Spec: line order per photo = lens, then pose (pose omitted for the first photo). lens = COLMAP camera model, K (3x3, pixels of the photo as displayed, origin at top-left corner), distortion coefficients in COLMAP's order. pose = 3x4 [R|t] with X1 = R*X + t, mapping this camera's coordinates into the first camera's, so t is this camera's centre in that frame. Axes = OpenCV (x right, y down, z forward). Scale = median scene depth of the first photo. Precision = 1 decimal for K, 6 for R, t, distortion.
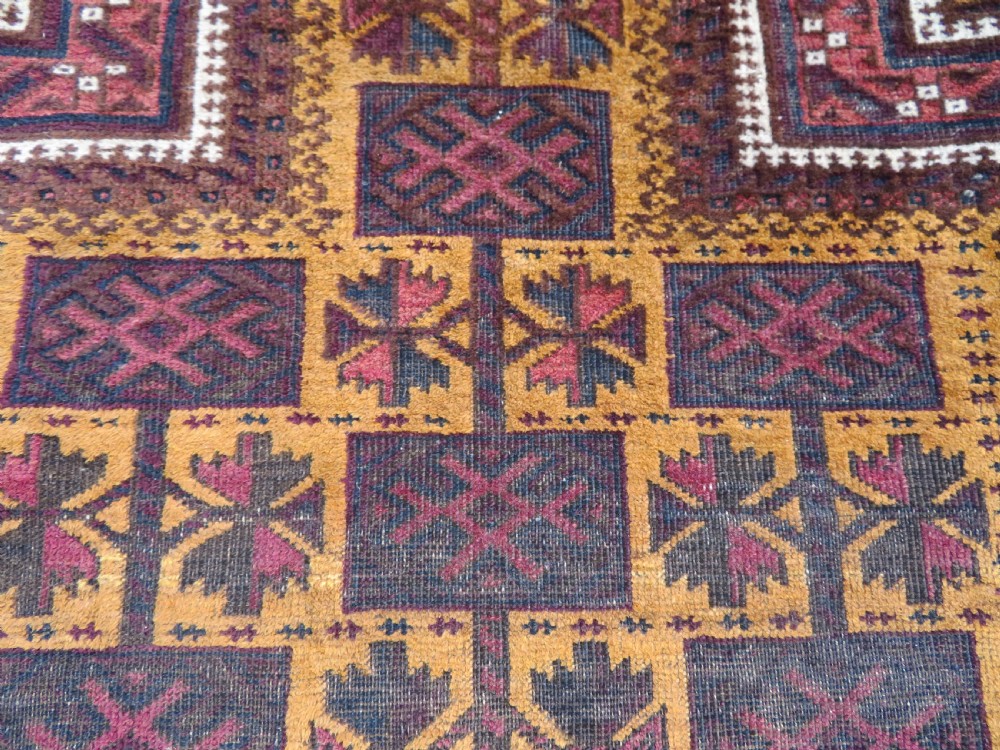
lens RADIAL K [[710.6, 0, 508.3], [0, 710.6, 370.4], [0, 0, 1]] dist [-0.010811, 0.003768]
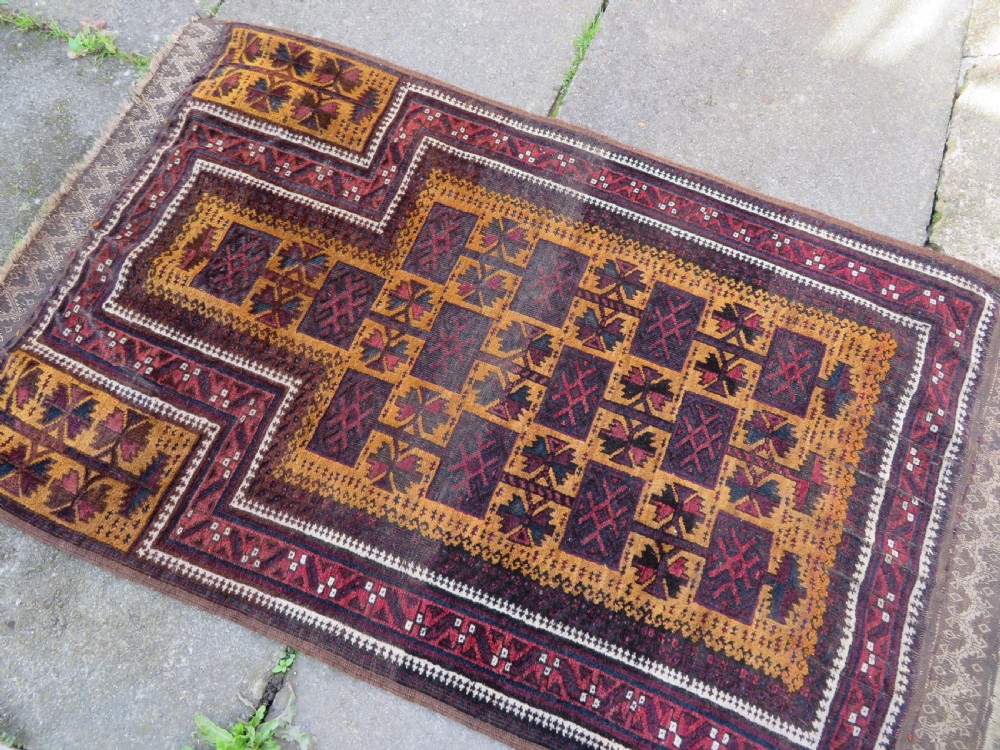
lens RADIAL K [[710.6, 0, 492.0], [0, 710.6, 376.7], [0, 0, 1]] dist [-0.010811, 0.003768]
pose [[0.389789, -0.871195, 0.298467, -0.941919], [0.901675, 0.426935, 0.068619, 0.191430], [-0.187206, 0.242374, 0.951950, -1.865235]]
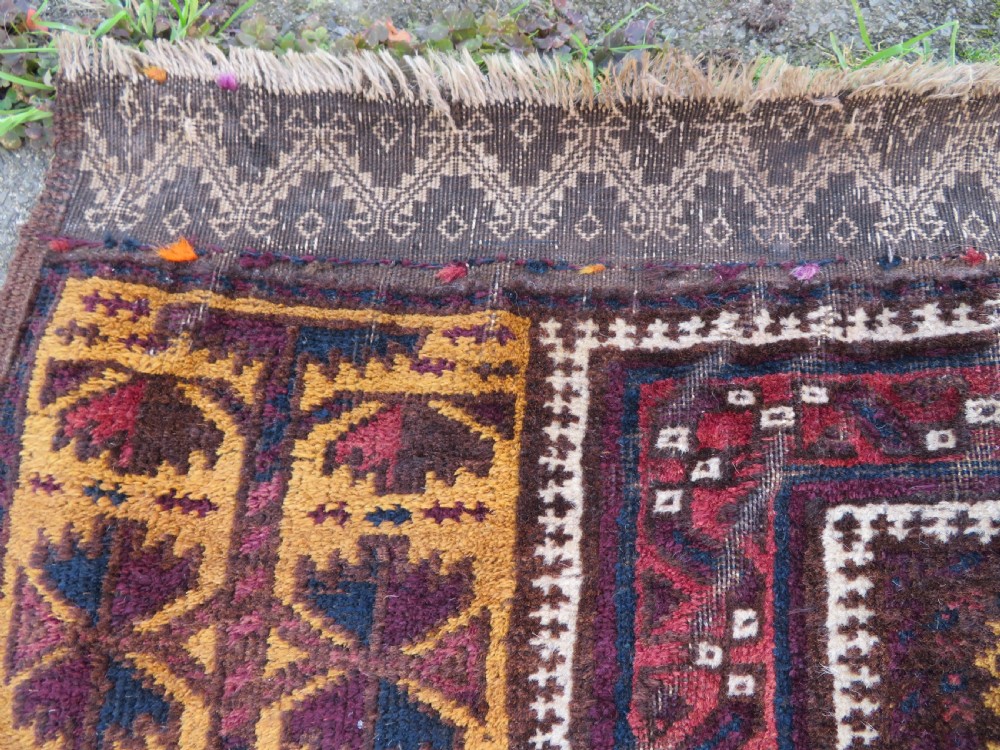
lens RADIAL K [[710.6, 0, 511.5], [0, 710.6, 400.0], [0, 0, 1]] dist [-0.010811, 0.003768]
pose [[0.998798, 0.005909, -0.048649, -0.723880], [-0.003916, 0.999153, 0.040952, -1.328861], [0.048850, -0.040712, 0.997976, 0.464281]]
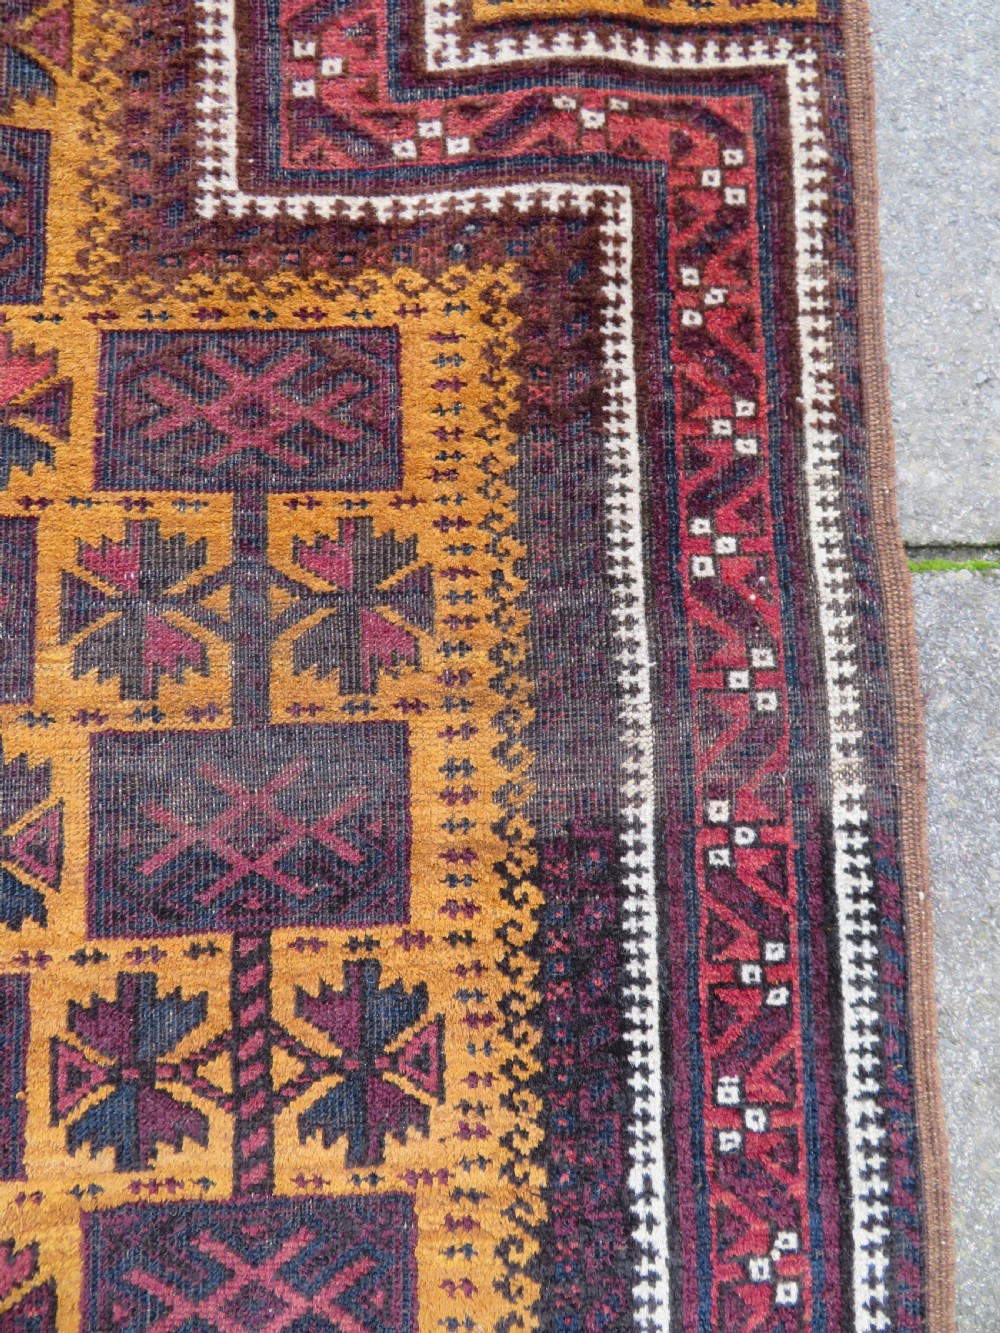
lens RADIAL K [[947.3, 0, 489.3], [0, 947.3, 671.4], [0, 0, 1]] dist [-0.010811, 0.003768]
pose [[0.999261, -0.020241, 0.032676, 0.653931], [0.017071, 0.995375, 0.094532, 0.167657], [-0.034438, -0.093905, 0.994985, -0.225124]]
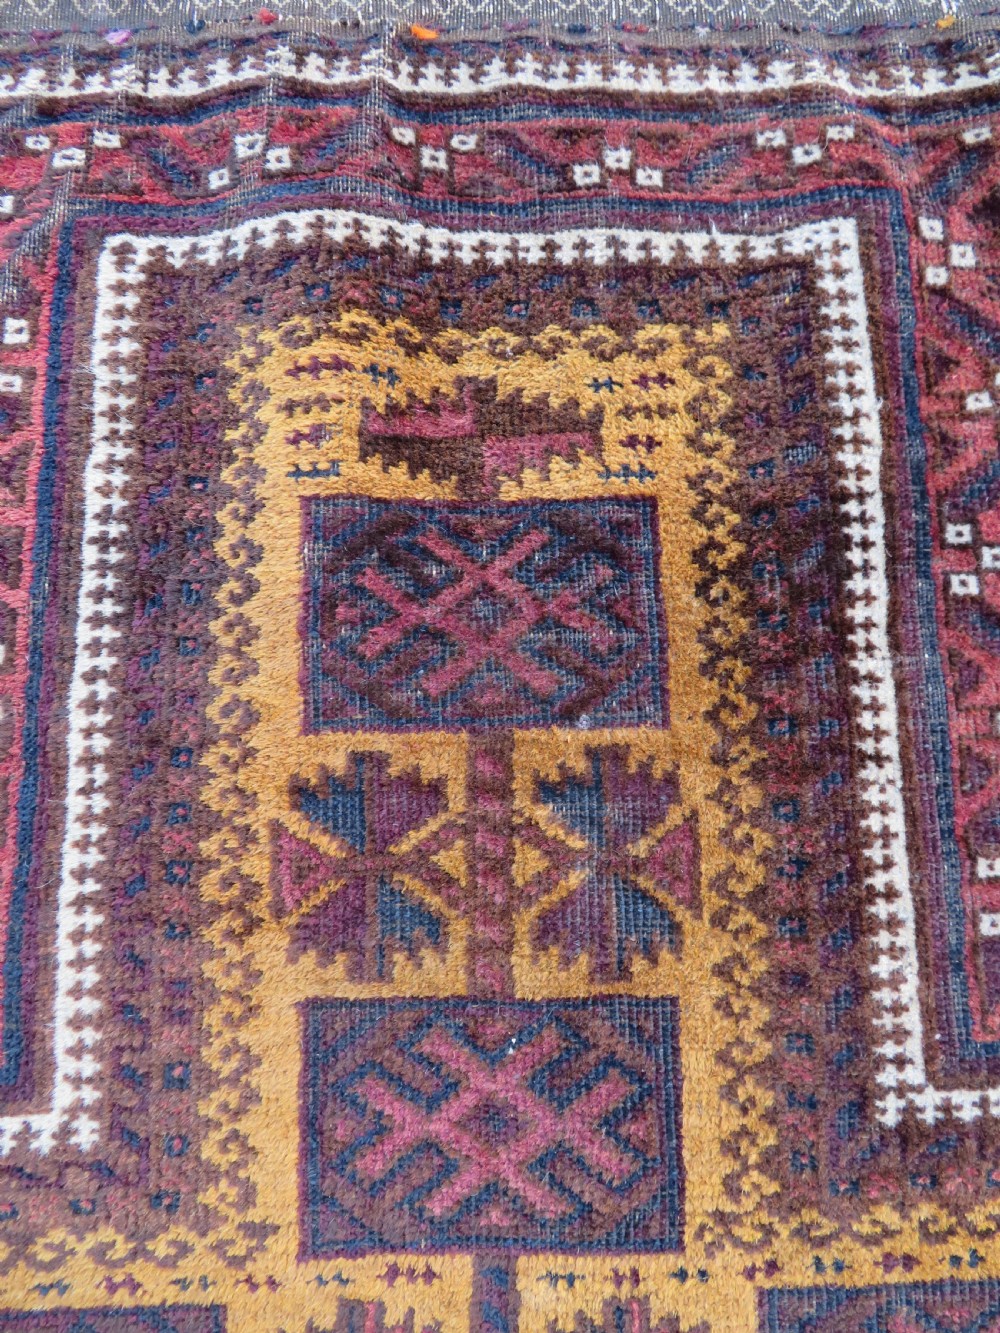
lens RADIAL K [[947.3, 0, 505.6], [0, 947.3, 682.5], [0, 0, 1]] dist [-0.010811, 0.003768]
pose [[0.999774, -0.004094, -0.020859, 0.001021], [0.005452, 0.997839, 0.065475, -0.781398], [0.020546, -0.065573, 0.997636, 0.143664]]
